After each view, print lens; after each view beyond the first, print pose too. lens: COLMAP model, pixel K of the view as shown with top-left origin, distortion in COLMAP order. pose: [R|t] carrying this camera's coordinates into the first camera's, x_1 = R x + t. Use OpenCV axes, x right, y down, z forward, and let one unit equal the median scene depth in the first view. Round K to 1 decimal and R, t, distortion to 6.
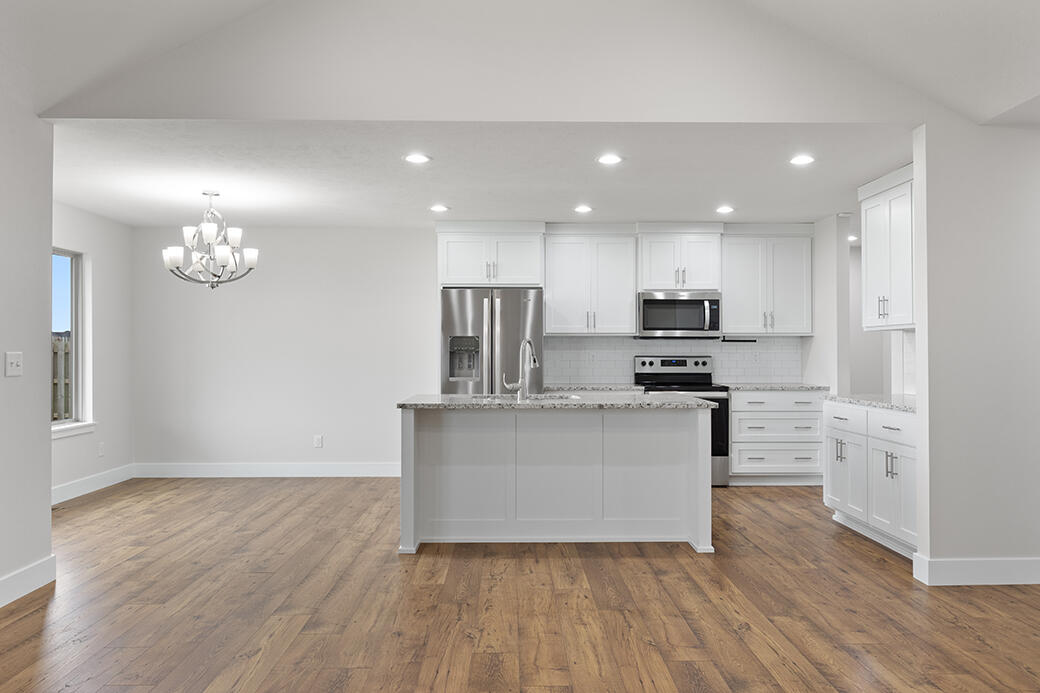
lens RADIAL K [[748.4, 0, 520.0], [0, 748.4, 346.5], [0, 0, 1]] dist [-0.003175, -0.001597]
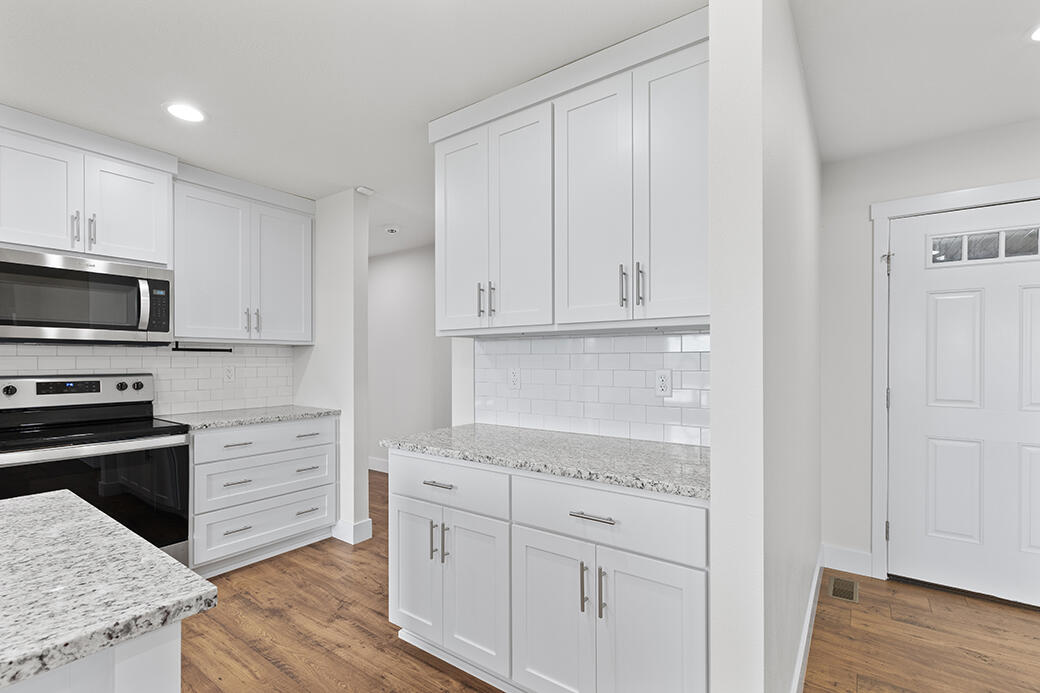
lens RADIAL K [[468.5, 0, 522.5], [0, 468.5, 357.8], [0, 0, 1]] dist [0.003513, -0.000234]
pose [[0.597739, 0.002935, 0.801685, 0.131018], [-0.003677, 0.999993, -0.000919, -0.001044], [-0.801682, -0.002398, 0.597746, 0.538106]]
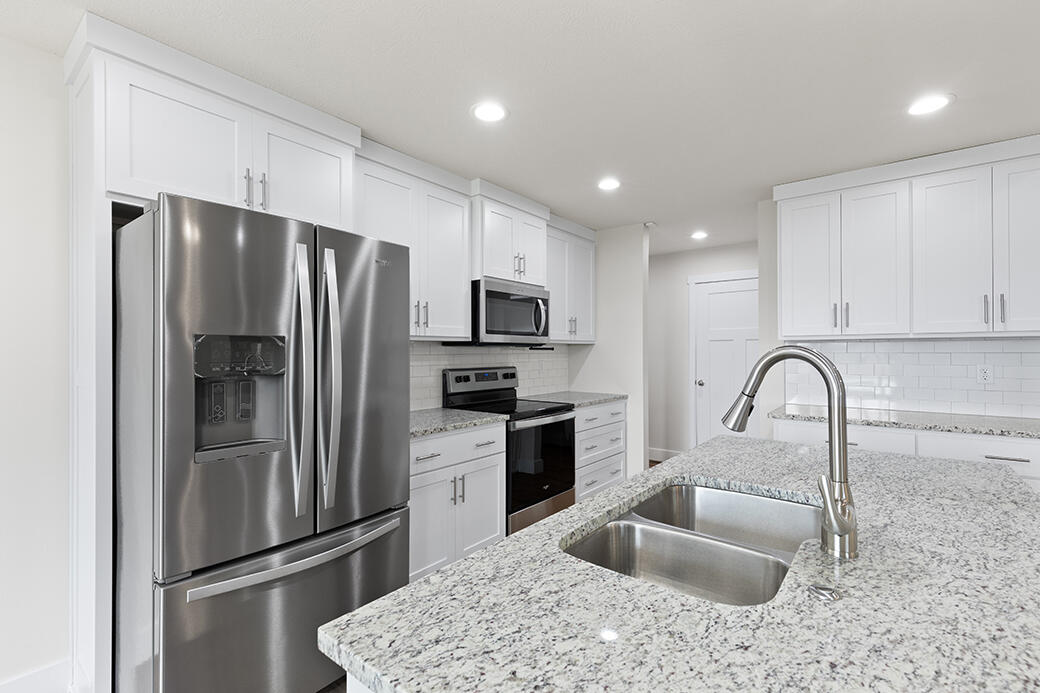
lens RADIAL K [[463.4, 0, 520.0], [0, 463.4, 346.5], [0, 0, 1]] dist [0.002362, 0.000105]
pose [[0.634066, 0.007019, 0.773247, -0.152511], [-0.002328, 0.999972, -0.007168, -0.006191], [-0.773275, 0.002745, 0.634065, 0.694126]]
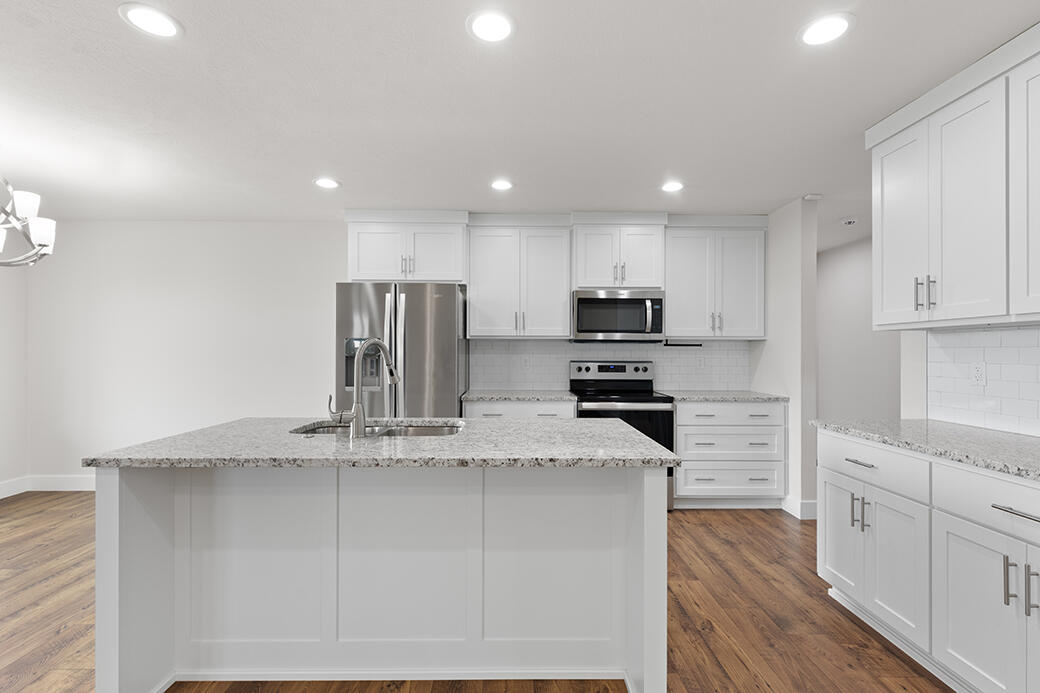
lens RADIAL K [[475.4, 0, 521.8], [0, 475.4, 351.6], [0, 0, 1]] dist [0.002408, -0.000089]
pose [[0.999993, 0.003025, -0.002204, 0.098993], [-0.003014, 0.999984, 0.004855, -0.001651], [0.002219, -0.004849, 0.999986, 0.429054]]
